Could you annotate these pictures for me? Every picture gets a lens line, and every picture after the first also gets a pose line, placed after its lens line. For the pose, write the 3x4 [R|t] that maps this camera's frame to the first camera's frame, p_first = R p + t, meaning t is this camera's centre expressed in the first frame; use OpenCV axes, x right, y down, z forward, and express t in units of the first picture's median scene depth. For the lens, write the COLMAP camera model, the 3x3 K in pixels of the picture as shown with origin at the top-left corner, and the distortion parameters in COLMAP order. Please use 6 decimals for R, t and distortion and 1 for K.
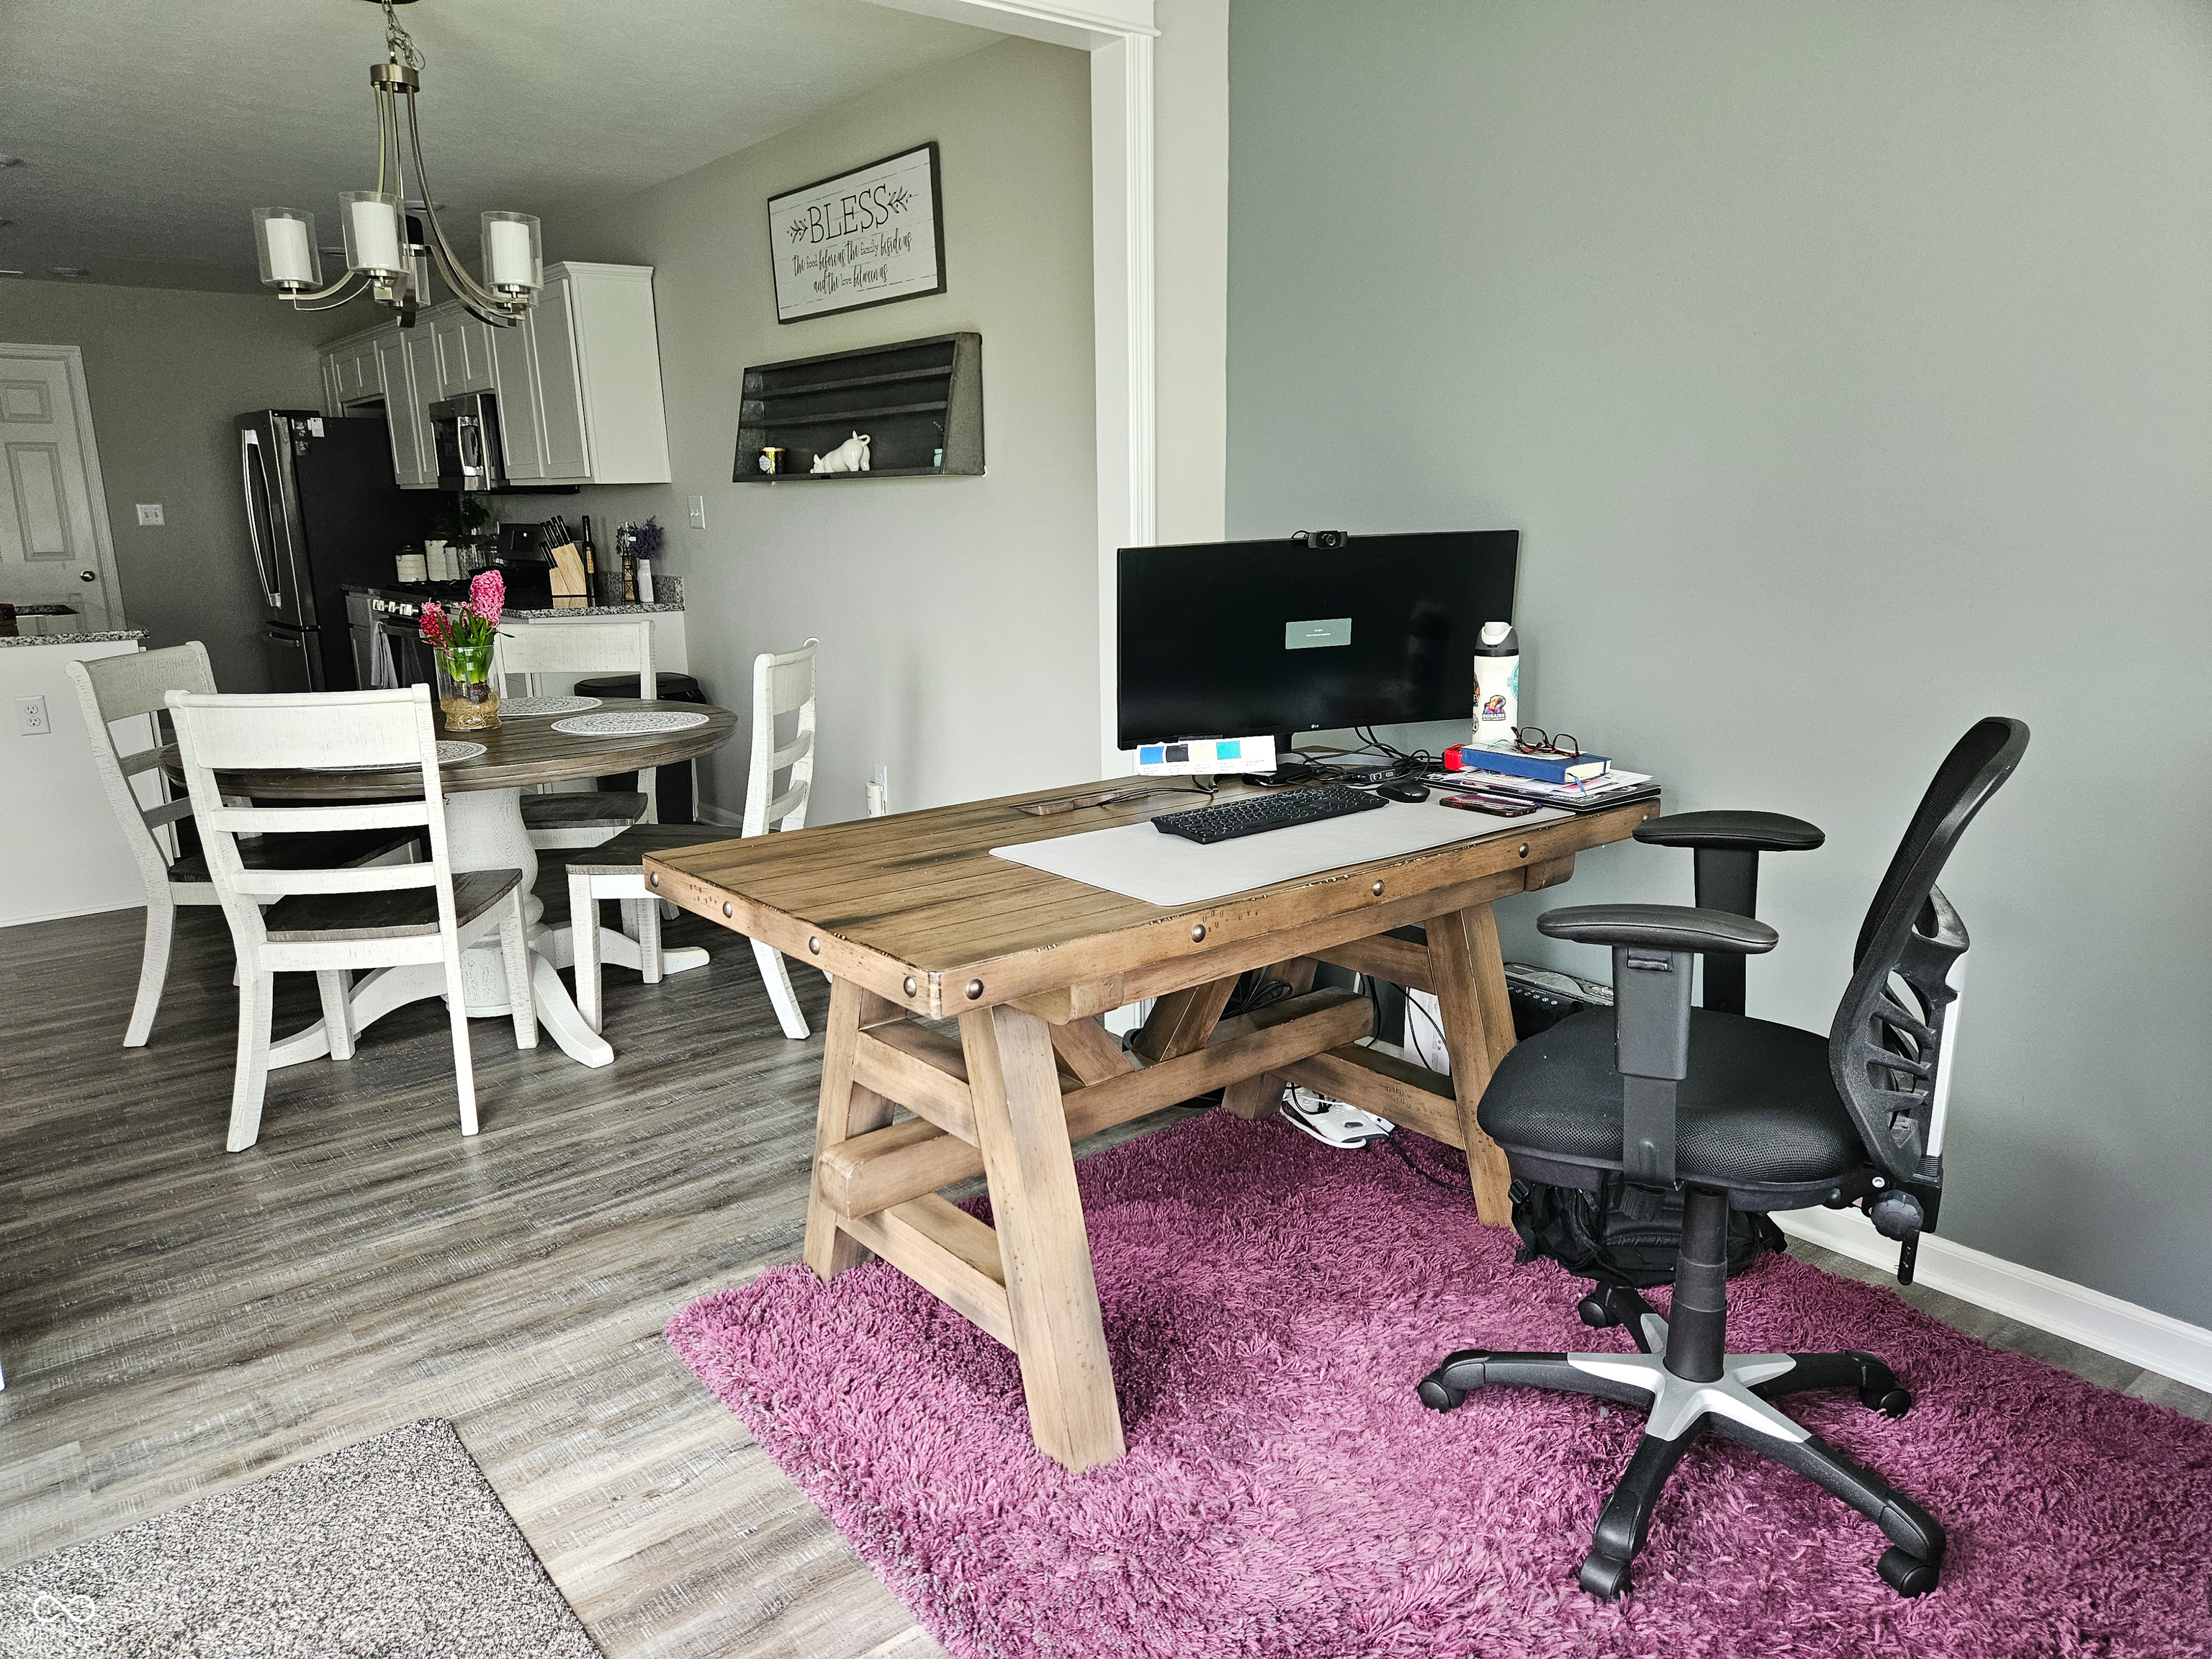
lens RADIAL K [[1482.6, 0, 1106.0], [0, 1482.6, 829.5], [0, 0, 1]] dist [0.084456, -0.121341]
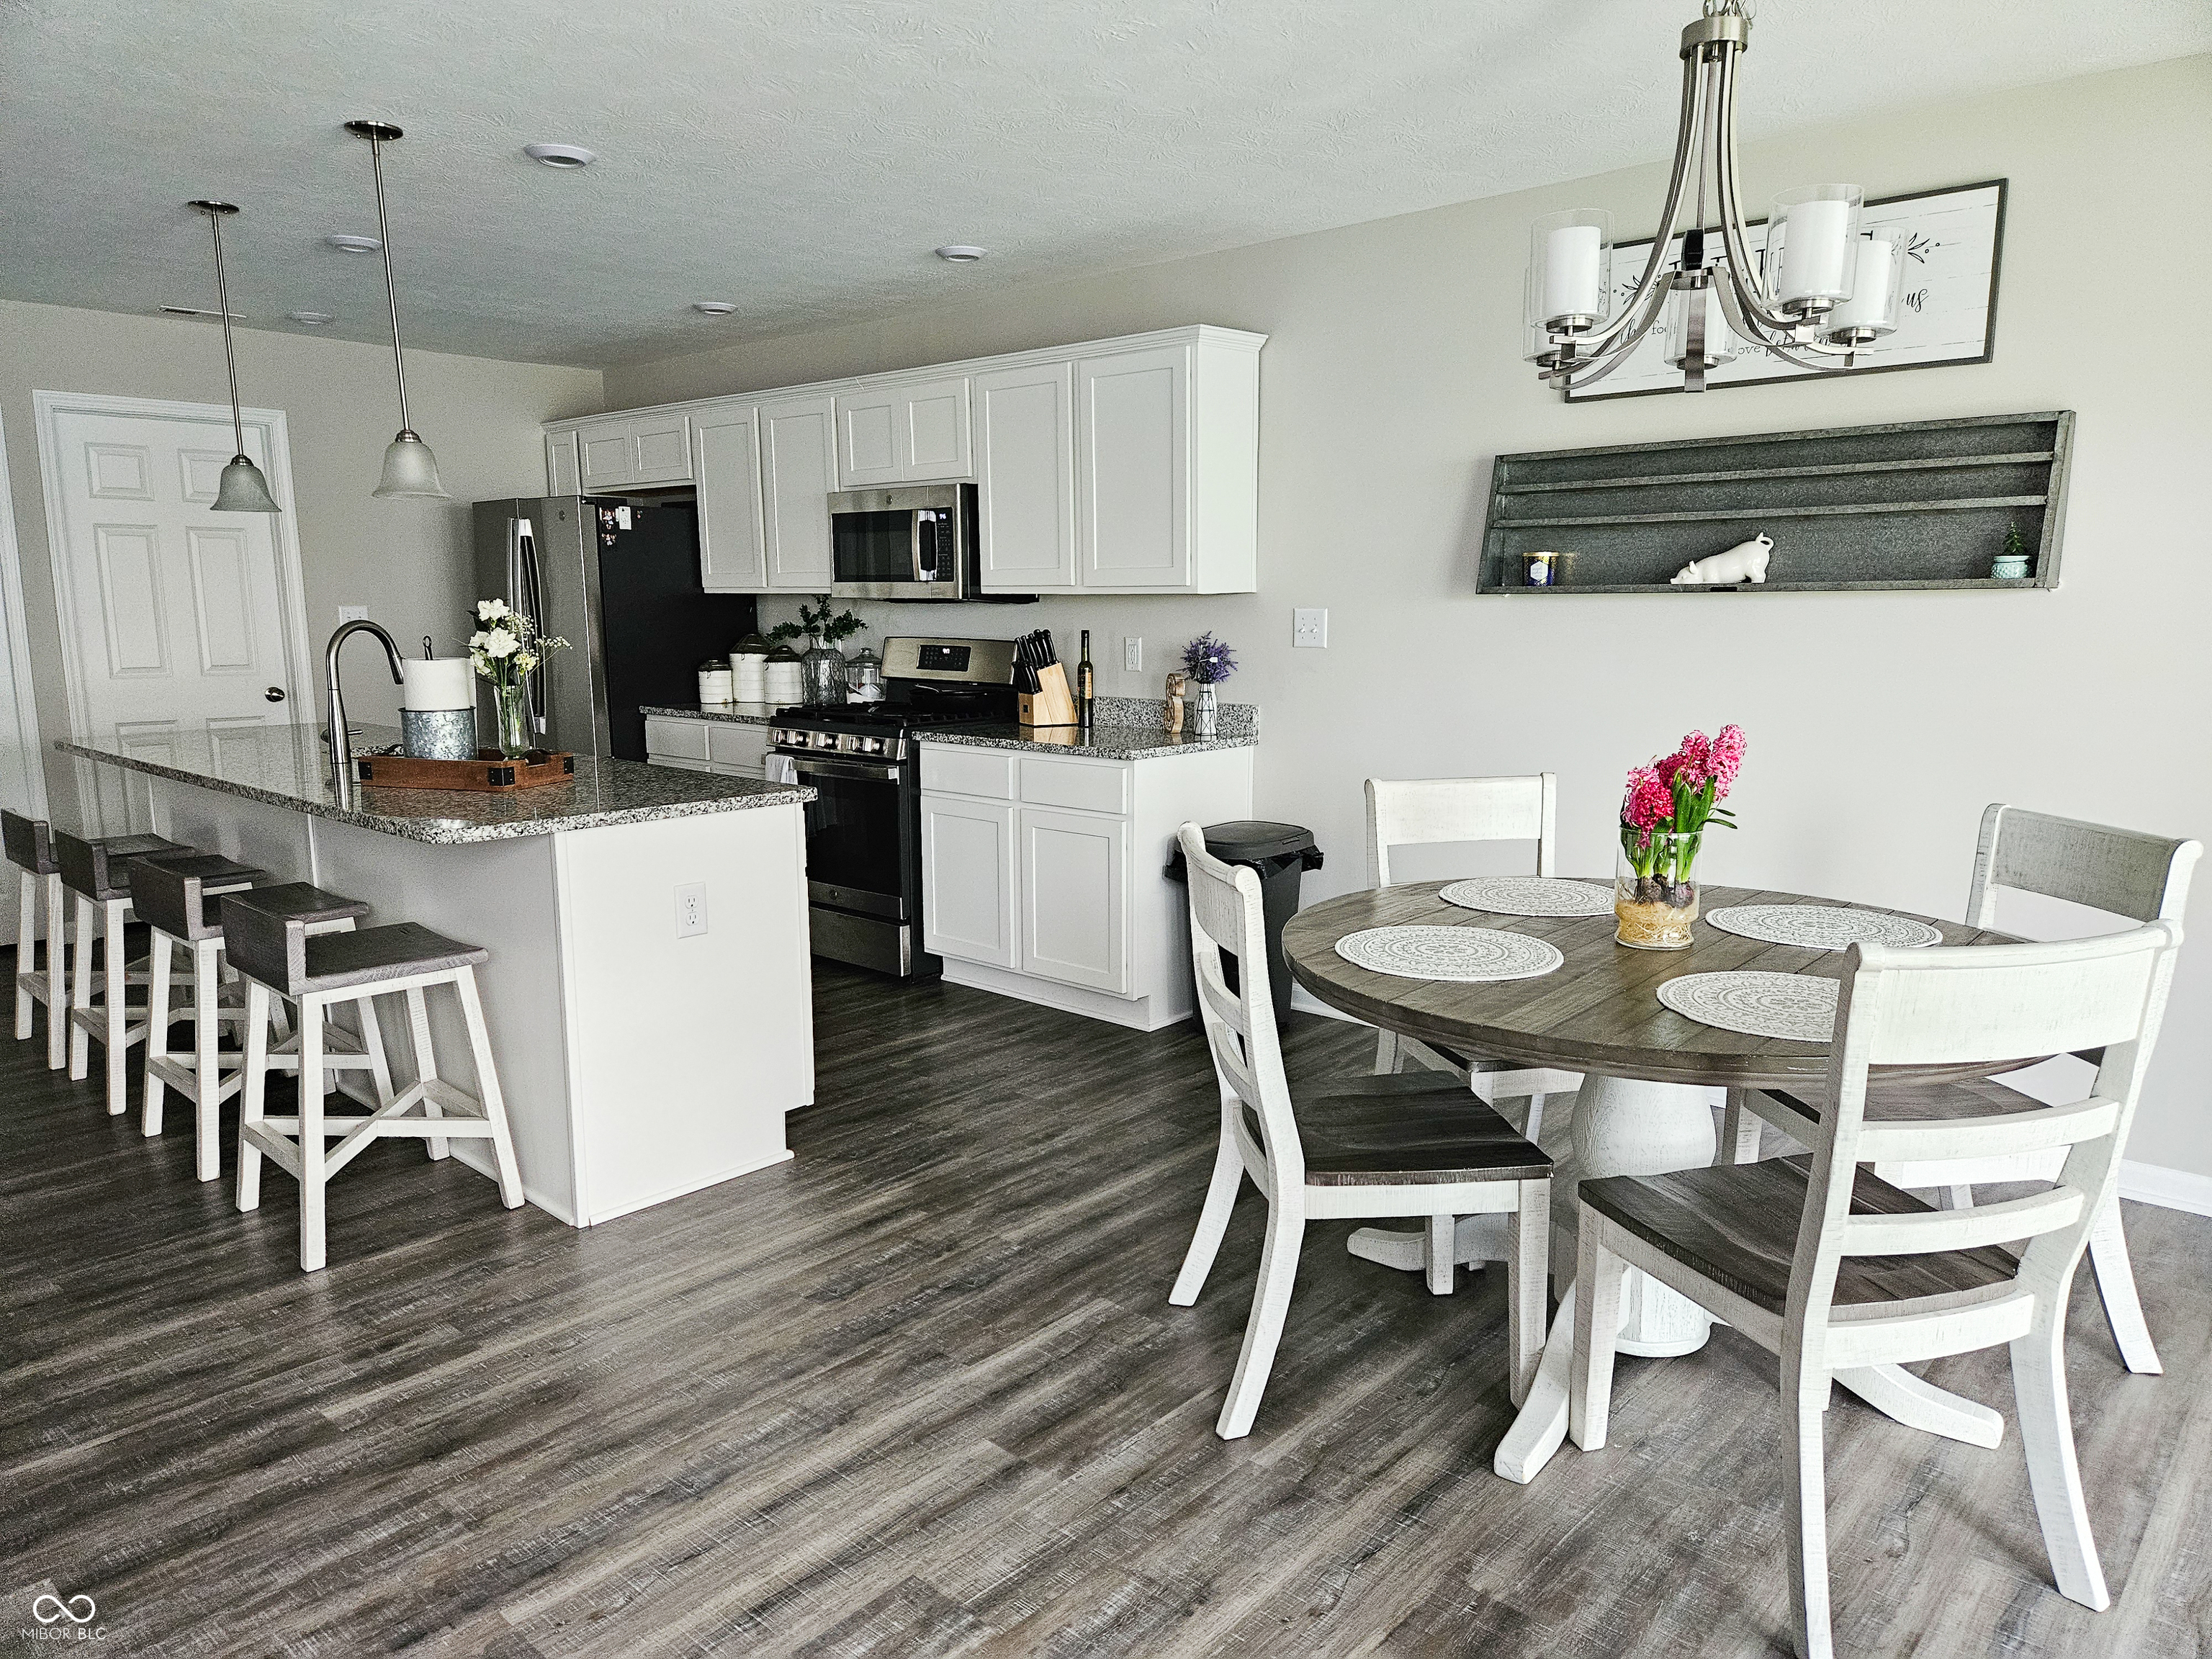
lens RADIAL K [[1474.1, 0, 1106.0], [0, 1474.1, 829.5], [0, 0, 1]] dist [0.083155, -0.076908]
pose [[0.987916, -0.015386, 0.154228, -0.502930], [0.024945, 0.997872, -0.060238, -0.053632], [-0.152973, 0.063357, 0.986197, 0.214505]]
